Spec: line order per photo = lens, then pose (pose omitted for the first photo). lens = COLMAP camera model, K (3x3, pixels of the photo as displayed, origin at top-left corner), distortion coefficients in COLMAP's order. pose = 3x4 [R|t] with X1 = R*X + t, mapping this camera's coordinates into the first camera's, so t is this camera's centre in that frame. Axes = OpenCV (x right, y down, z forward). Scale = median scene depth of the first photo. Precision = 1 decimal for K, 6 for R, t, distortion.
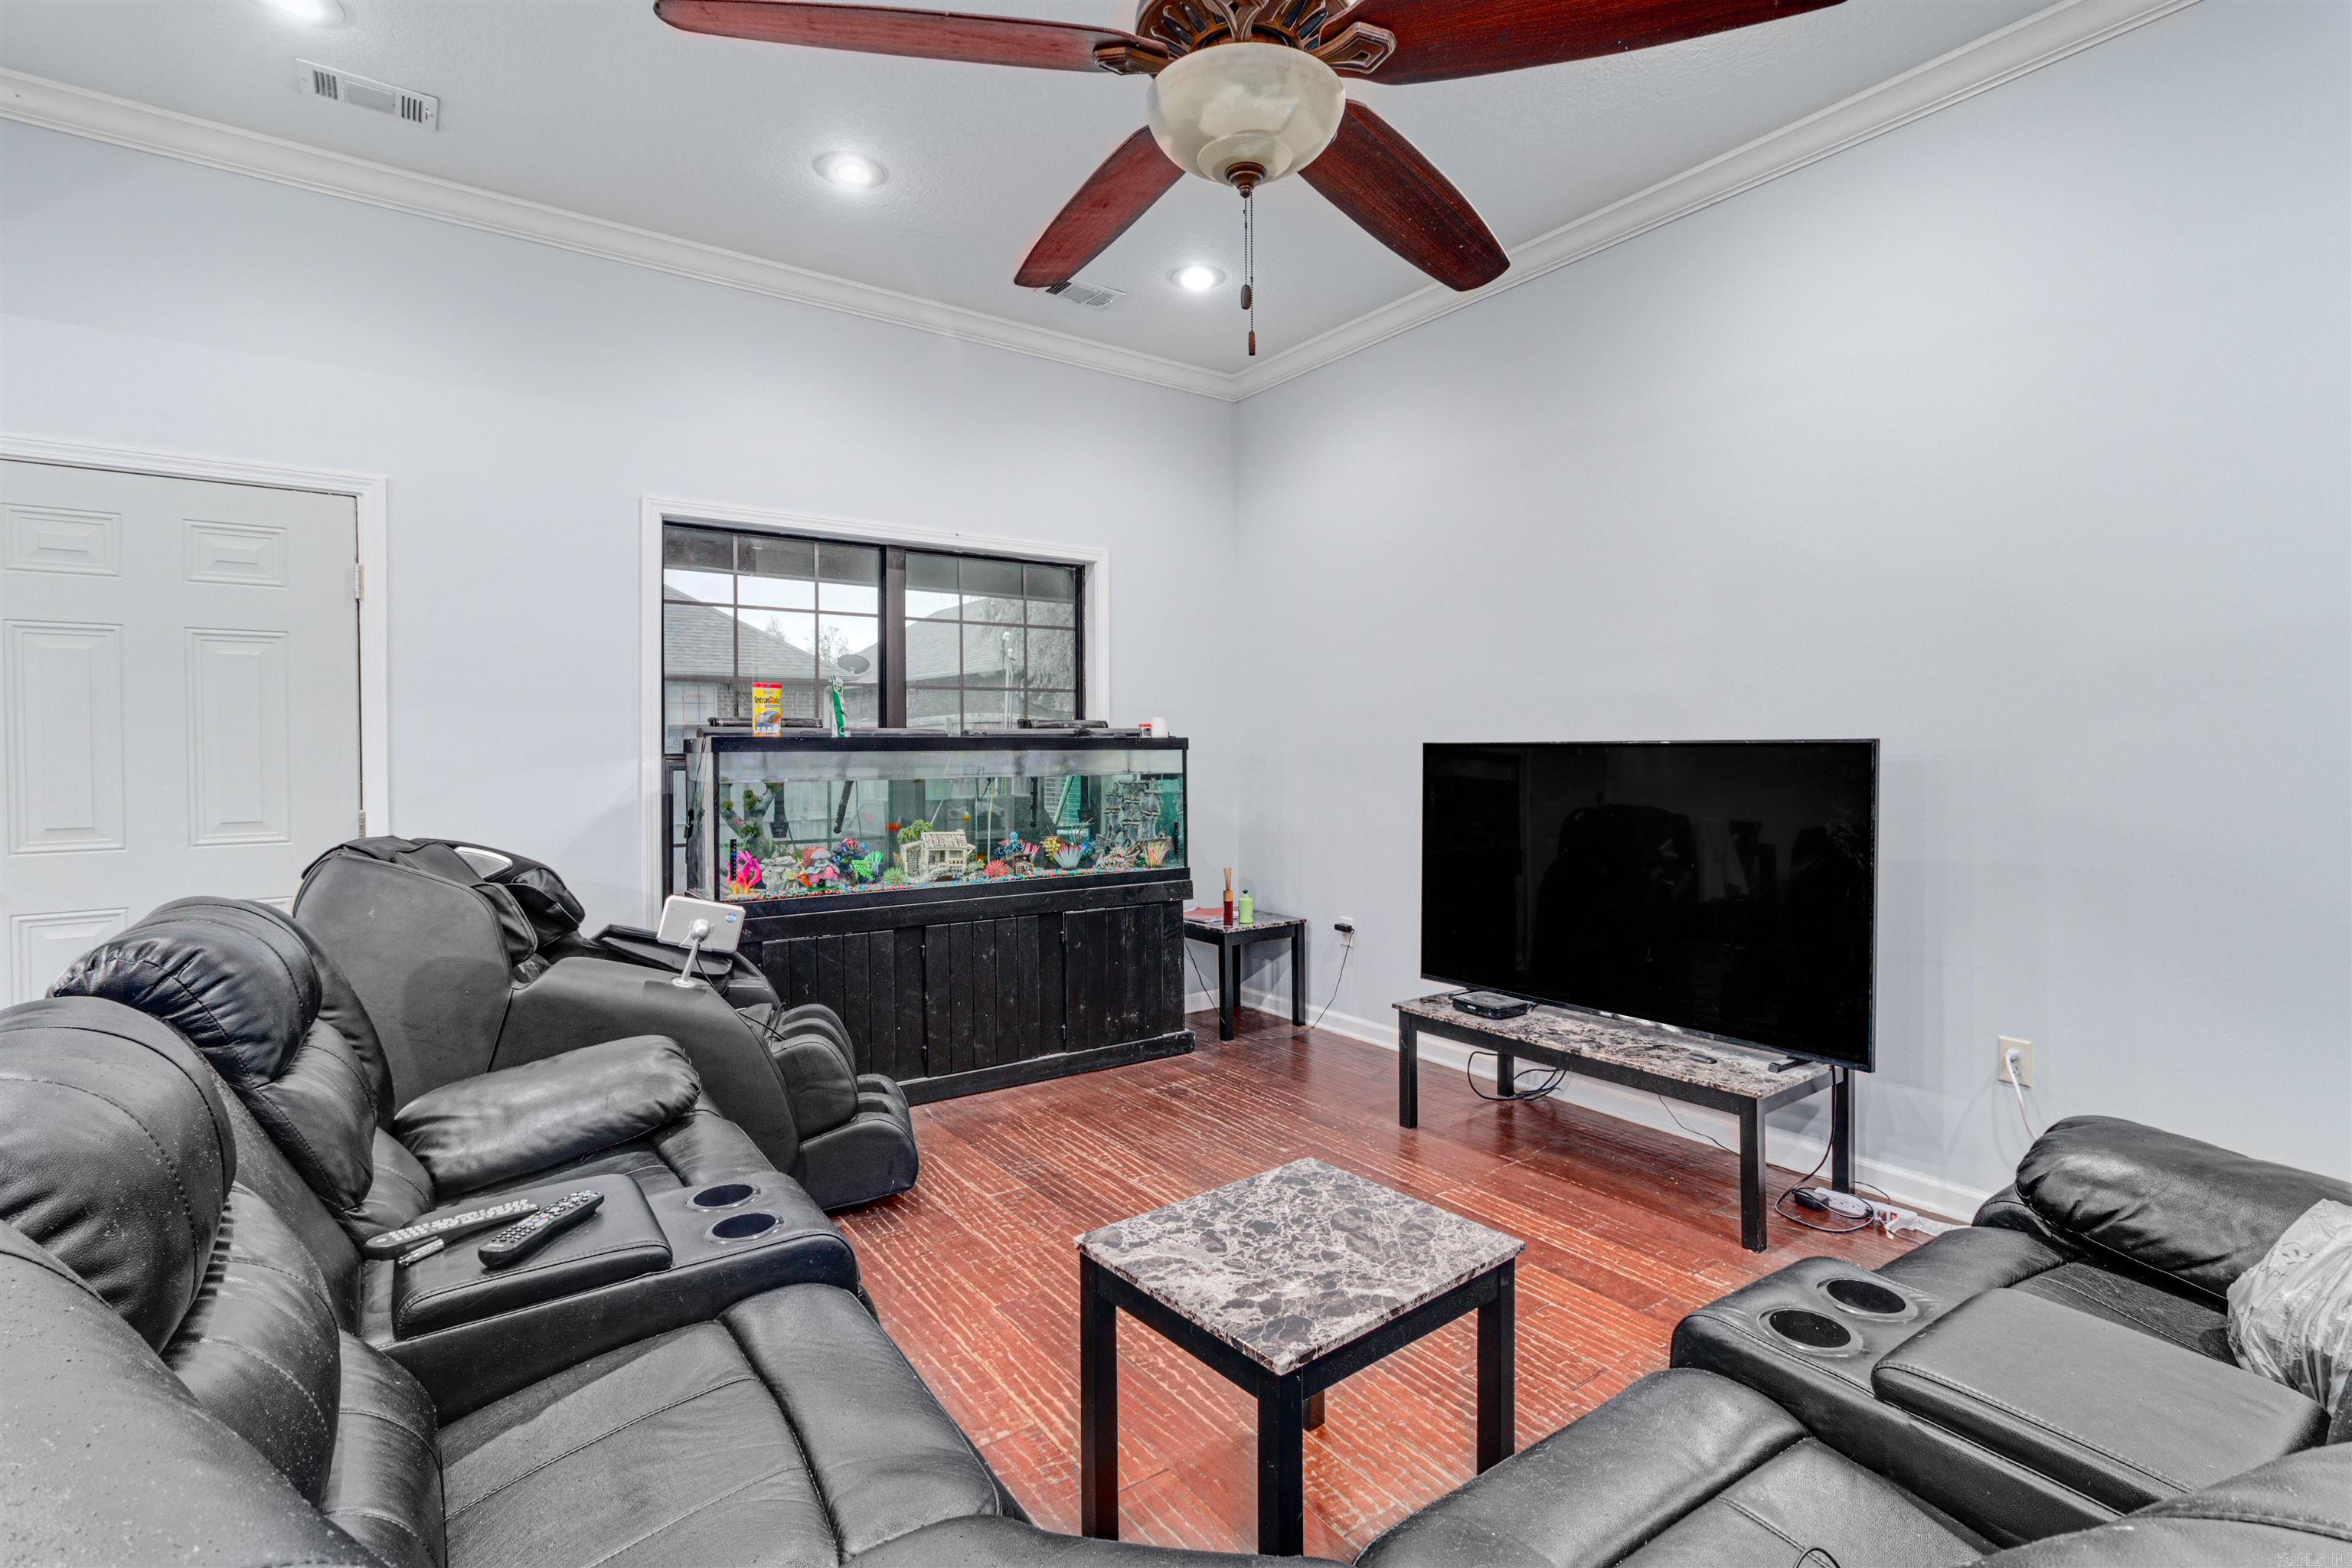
lens RADIAL K [[1107.2, 0, 1182.4], [0, 1107.2, 764.4], [0, 0, 1]] dist [0.003502, 0.000236]
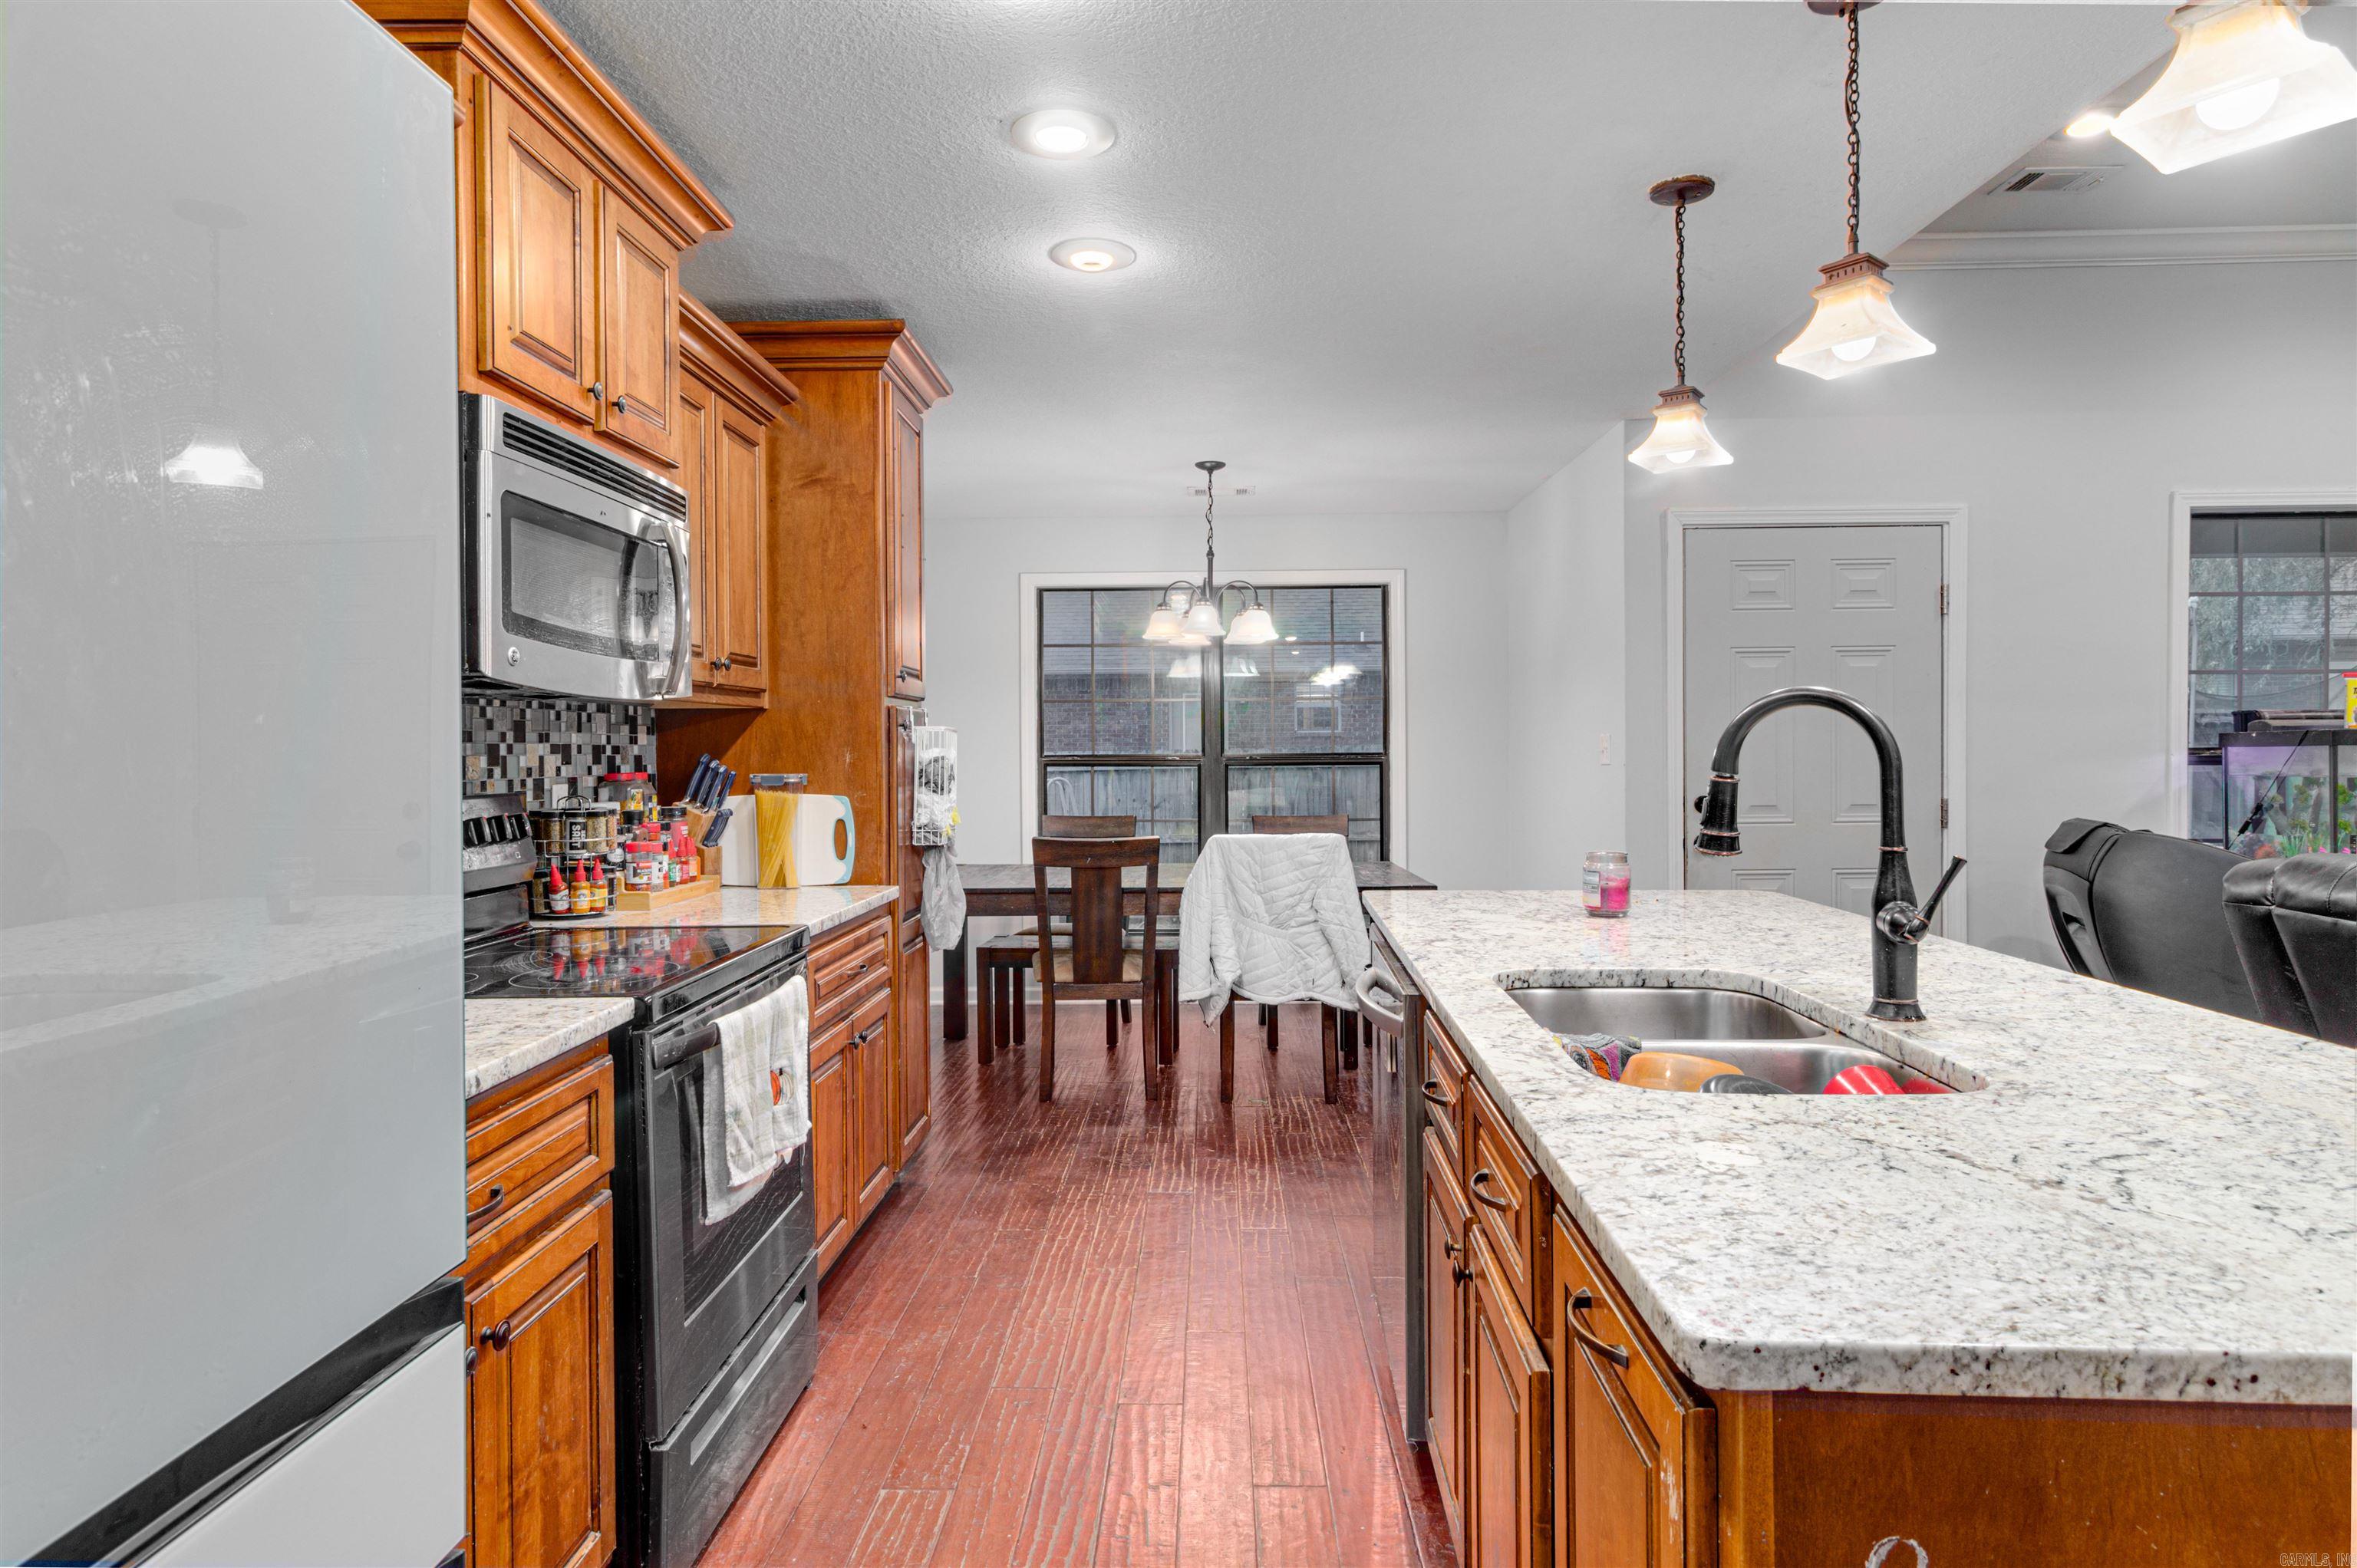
lens RADIAL K [[1302.1, 0, 1187.2], [0, 1302.1, 760.0], [0, 0, 1]] dist [0.005565, 0.000176]
pose [[0.795019, 0.003341, -0.606575, -0.458068], [-0.007013, 0.999969, -0.003684, 0.011608], [0.606544, 0.007183, 0.795018, -0.467672]]
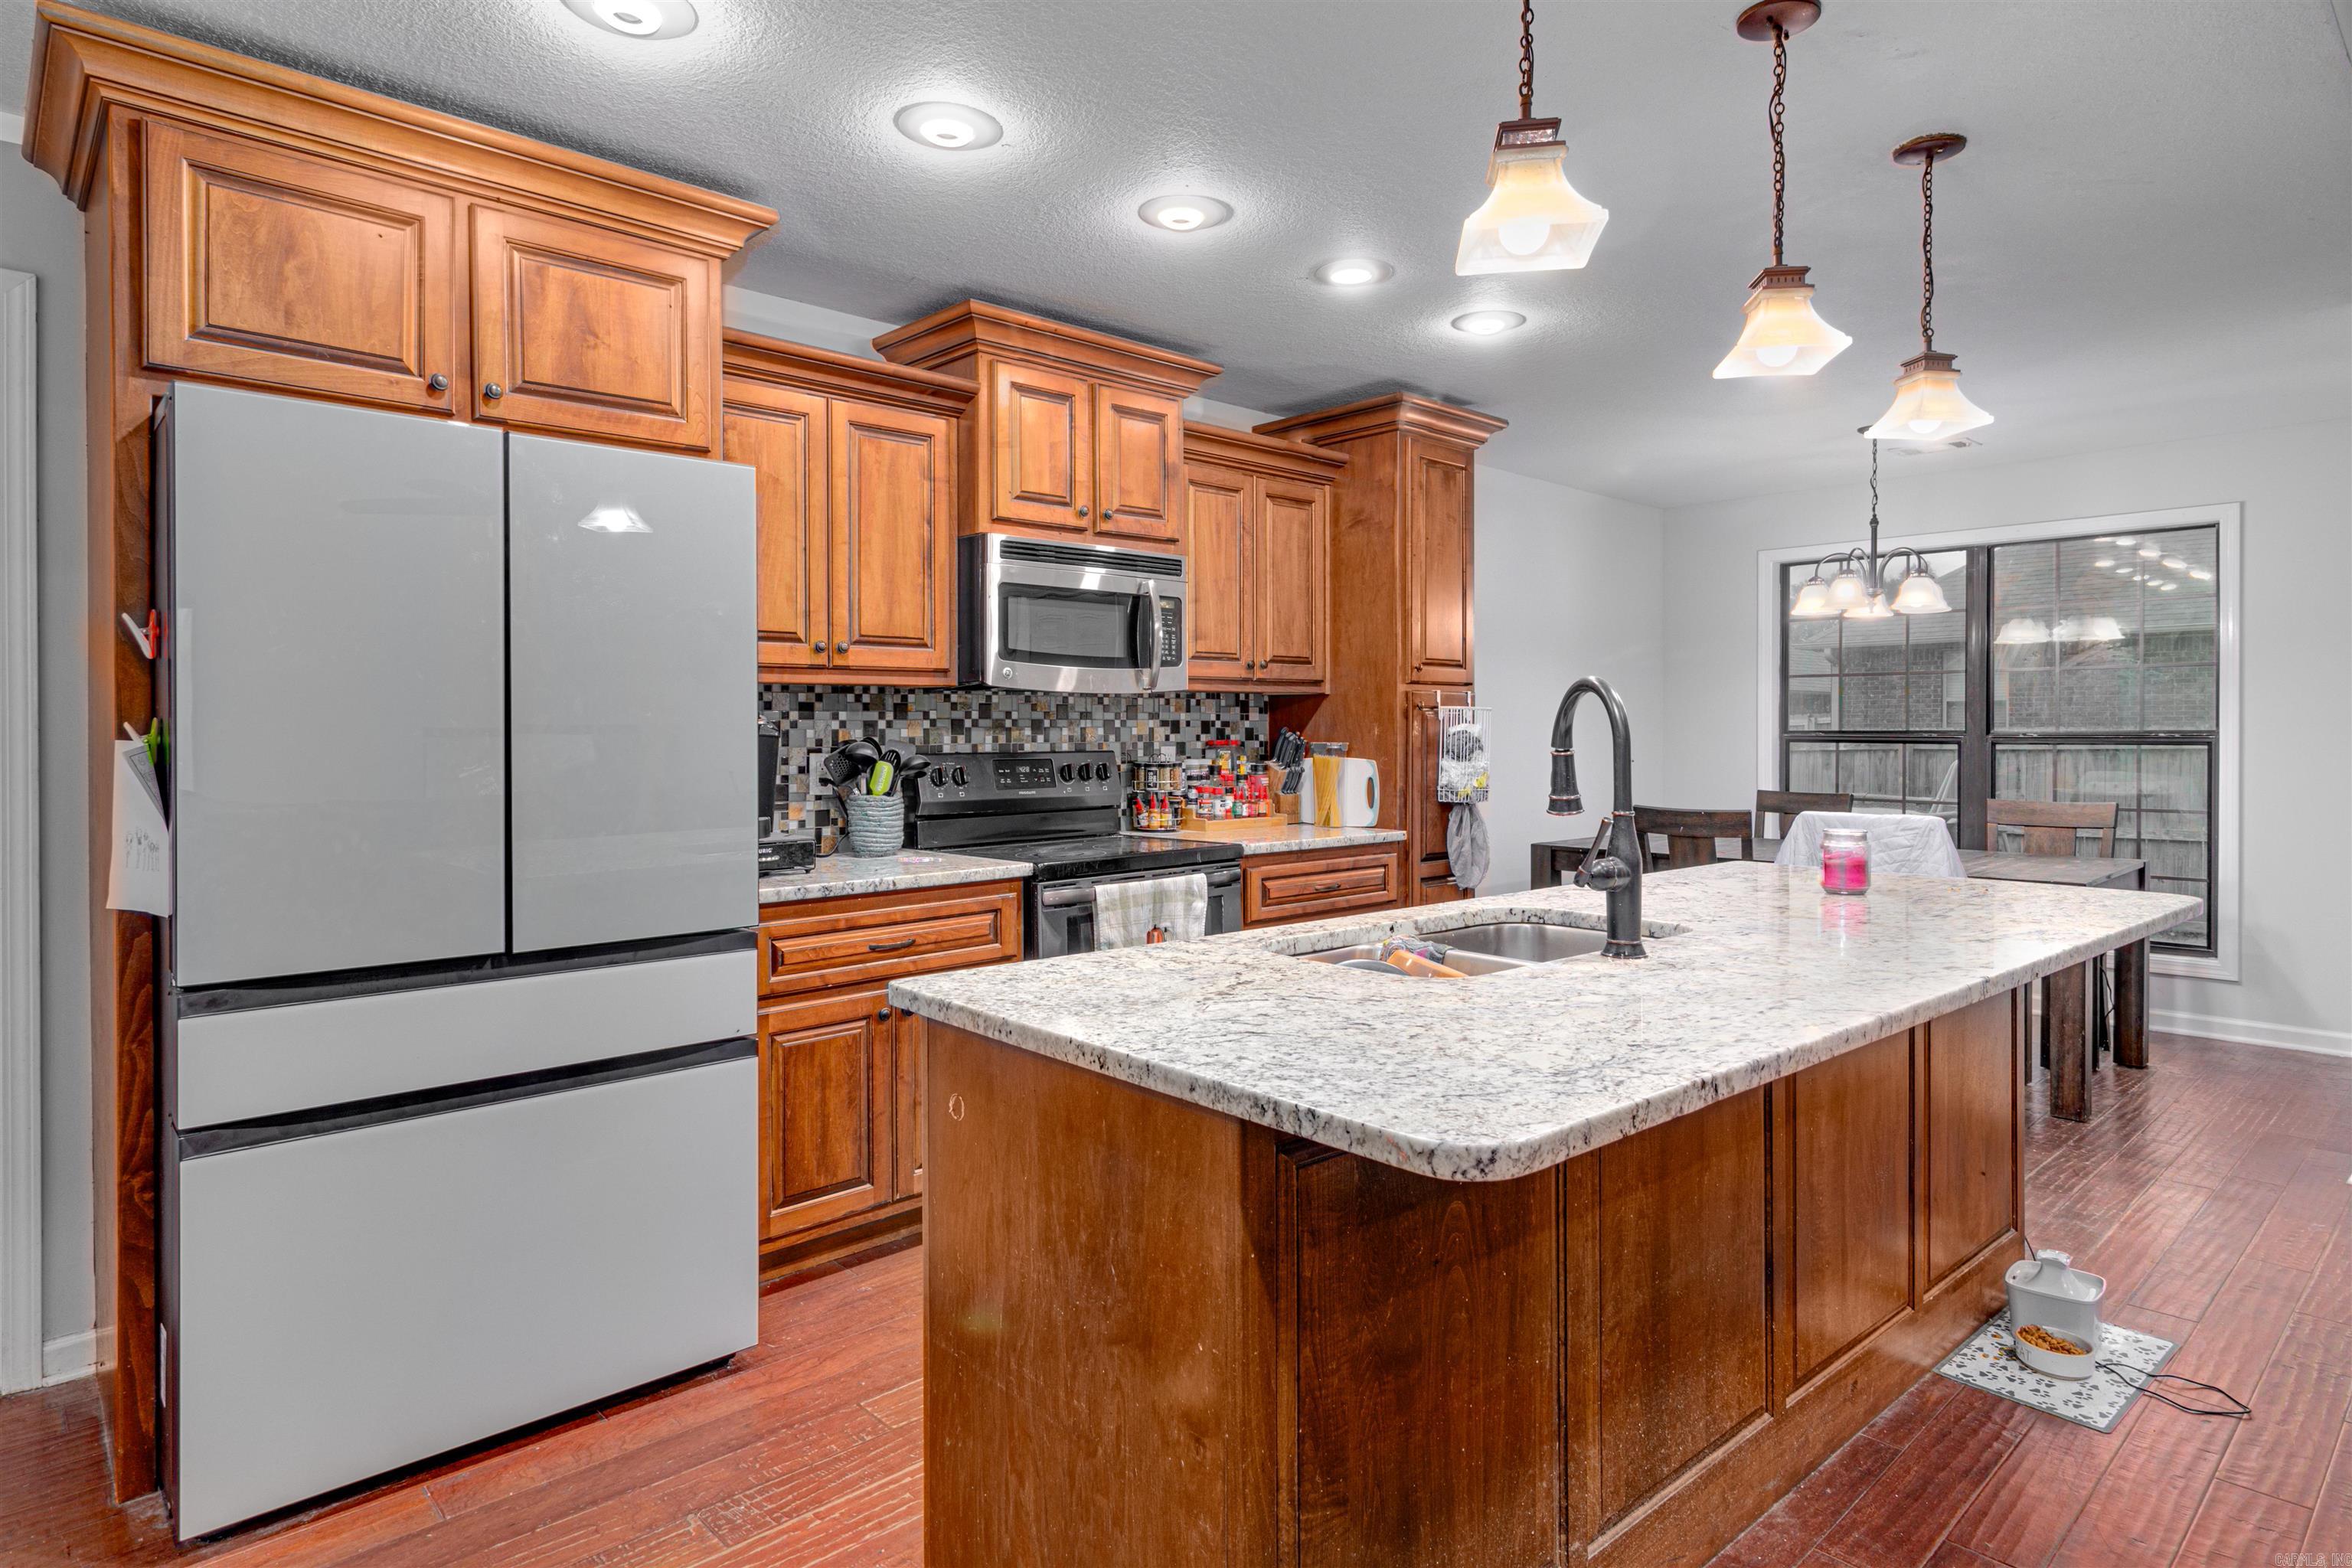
lens RADIAL K [[1295.2, 0, 1177.4], [0, 1295.2, 731.3], [0, 0, 1]] dist [0.002731, 0.001344]
pose [[0.122951, 0.006694, -0.992390, -0.072087], [-0.016910, 0.999846, 0.004649, 0.006724], [0.992269, 0.016210, 0.123045, -0.230354]]
